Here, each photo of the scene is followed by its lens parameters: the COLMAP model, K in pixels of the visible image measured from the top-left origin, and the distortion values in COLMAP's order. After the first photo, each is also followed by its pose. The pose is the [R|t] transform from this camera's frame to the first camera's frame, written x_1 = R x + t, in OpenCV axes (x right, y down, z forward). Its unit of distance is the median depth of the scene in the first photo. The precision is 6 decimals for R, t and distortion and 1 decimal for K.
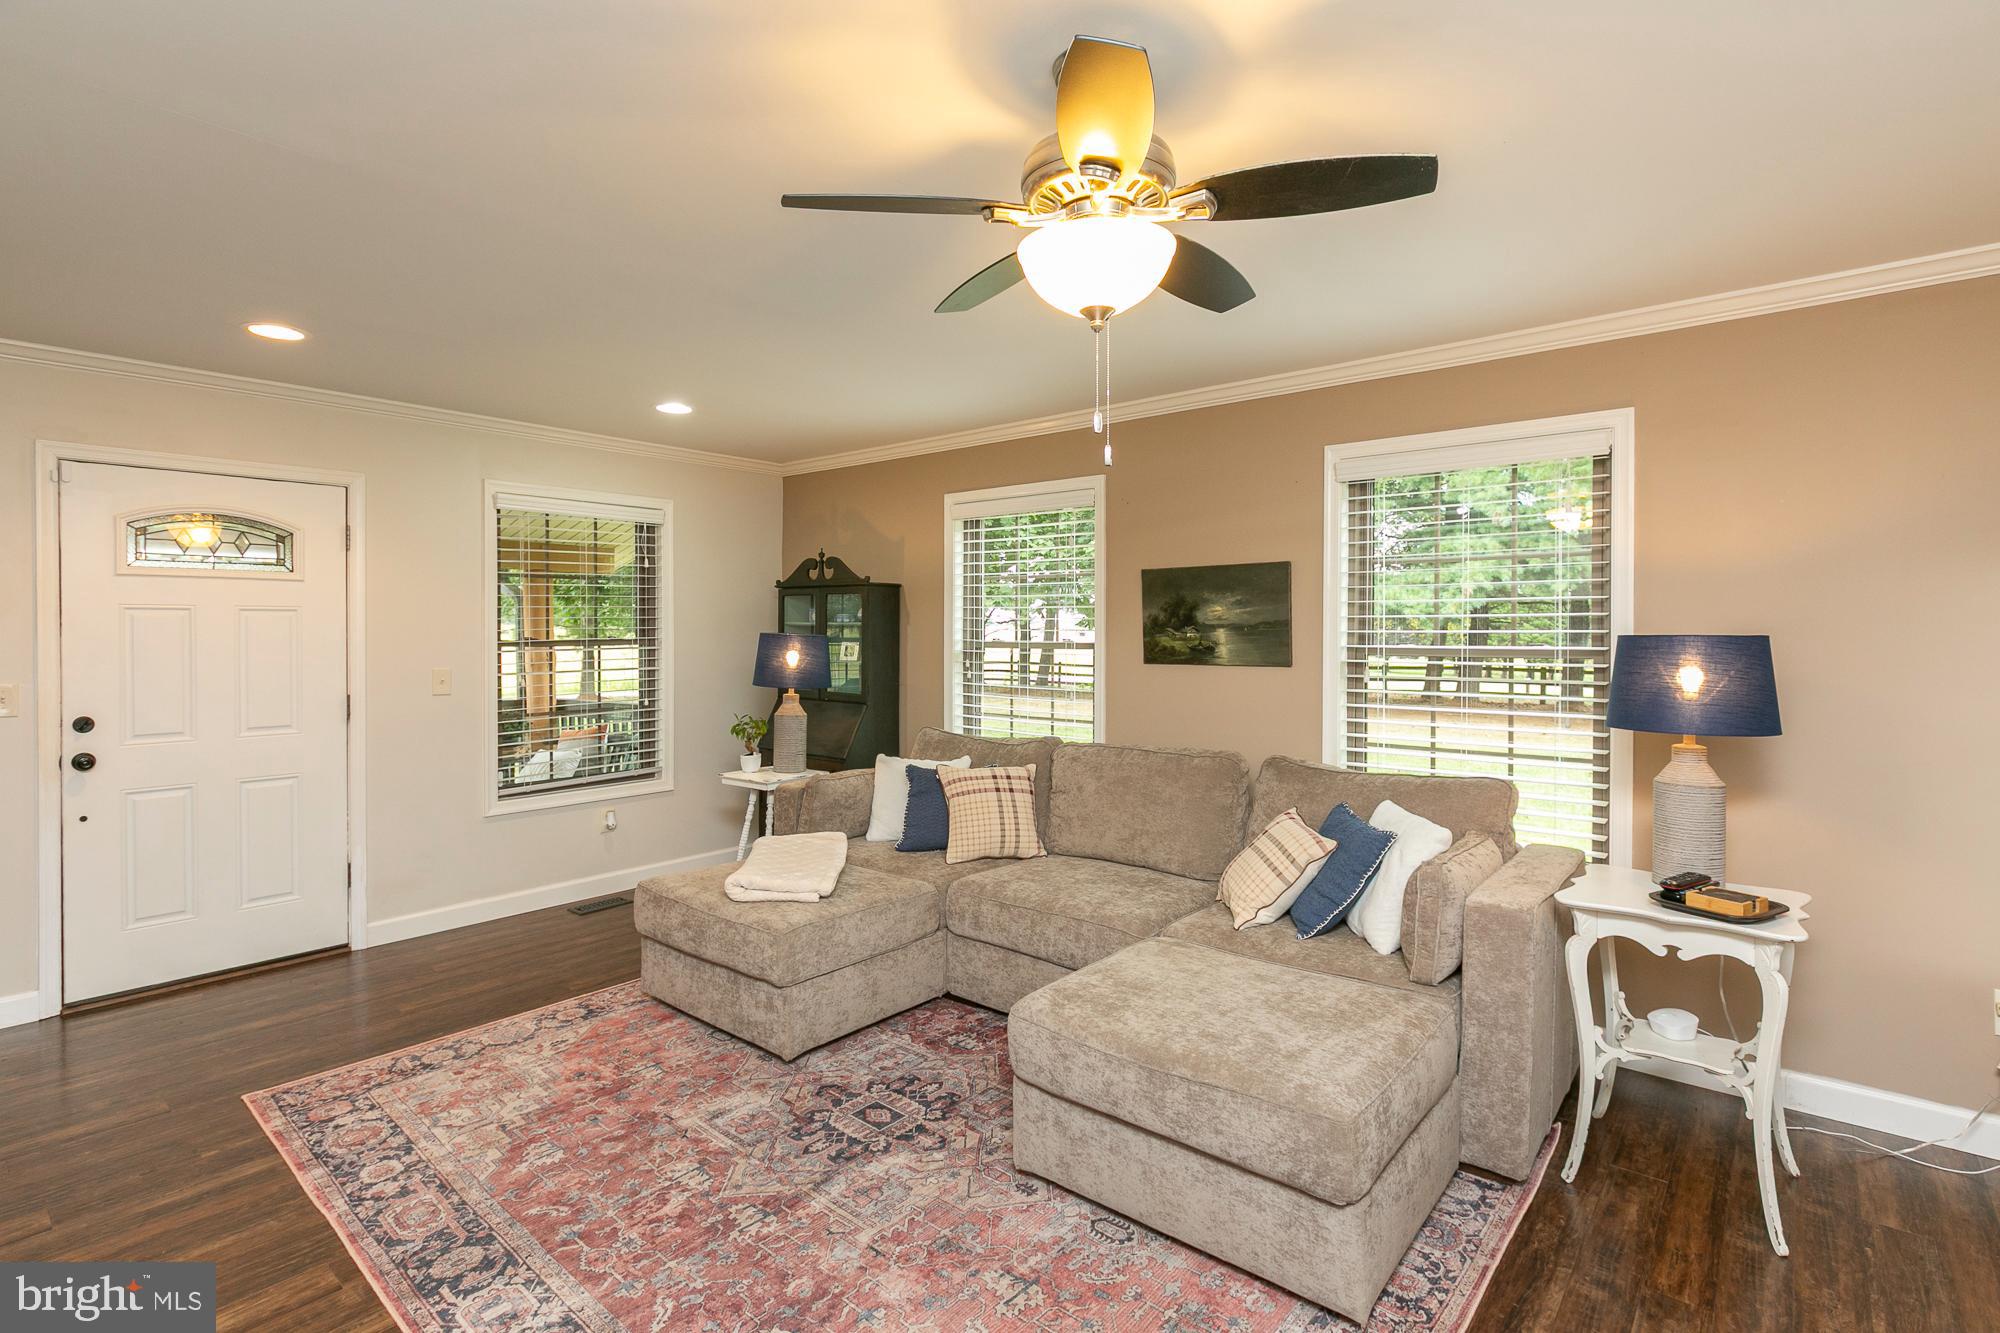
lens RADIAL K [[987.5, 0, 1027.6], [0, 987.5, 622.4], [0, 0, 1]] dist [-0.002105, 0.000671]
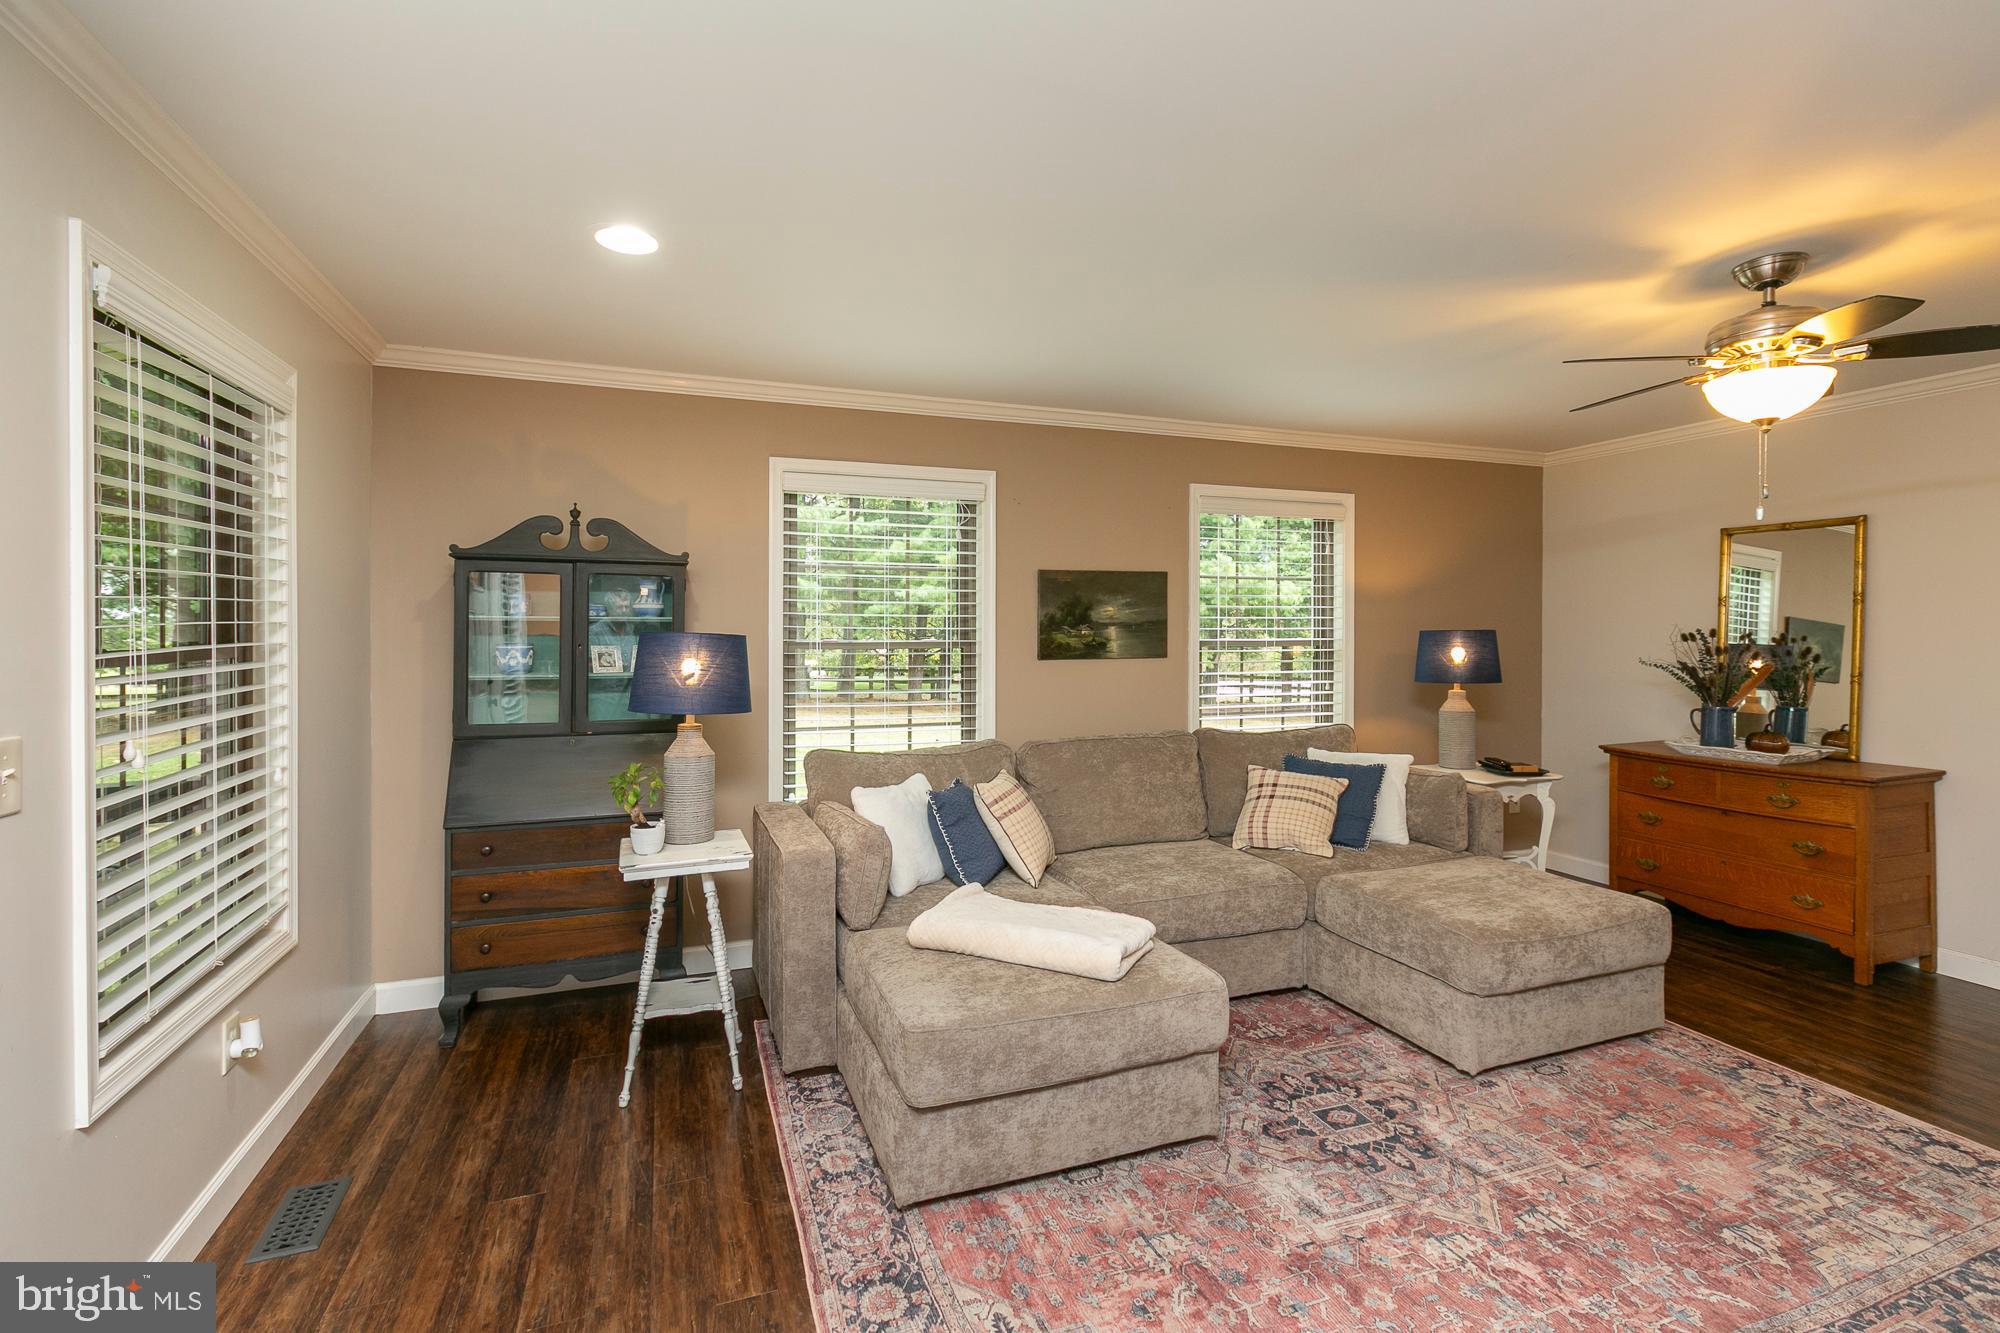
lens RADIAL K [[909.9, 0, 993.9], [0, 909.9, 635.1], [0, 0, 1]] dist [0.000543, 0.000256]
pose [[0.480743, -0.004209, 0.876852, -0.937770], [-0.001951, 0.999981, 0.005869, 0.012494], [-0.876860, -0.004532, 0.480725, 0.735196]]
